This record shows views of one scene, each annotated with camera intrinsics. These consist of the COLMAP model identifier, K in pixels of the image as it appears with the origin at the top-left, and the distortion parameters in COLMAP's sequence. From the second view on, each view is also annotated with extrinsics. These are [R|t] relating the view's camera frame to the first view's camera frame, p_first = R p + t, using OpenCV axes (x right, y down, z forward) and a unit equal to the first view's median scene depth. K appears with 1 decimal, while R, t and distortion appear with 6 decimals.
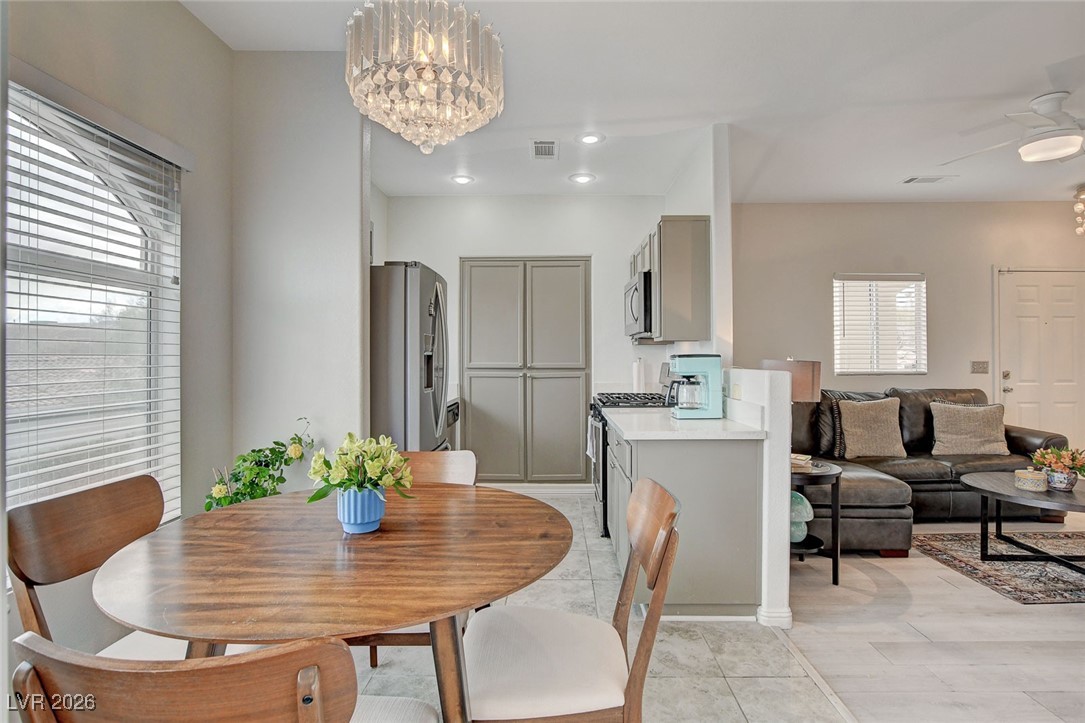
lens RADIAL K [[538.4, 0, 548.0], [0, 538.4, 351.0], [0, 0, 1]] dist [-0.022884, 0.002917]
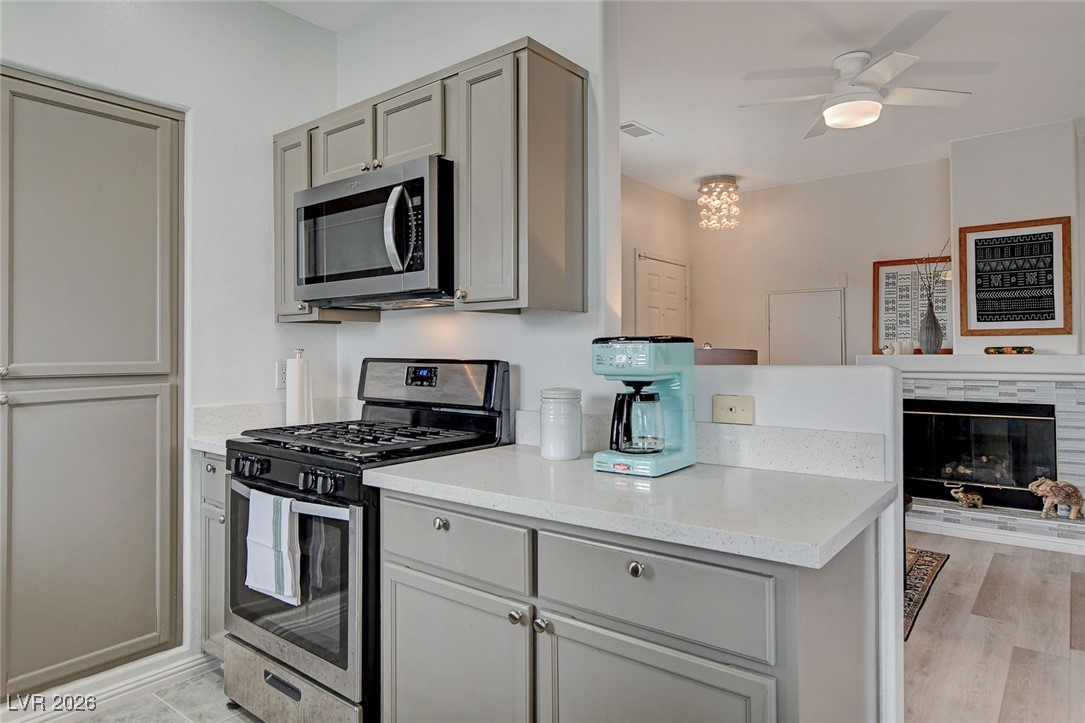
lens RADIAL K [[665.2, 0, 535.6], [0, 665.2, 342.9], [0, 0, 1]] dist [-0.001861, 0.007344]
pose [[0.615708, 0.010326, 0.787907, -0.211590], [-0.004983, 0.999945, -0.009211, 0.014636], [-0.787959, 0.001746, 0.615725, 0.588124]]
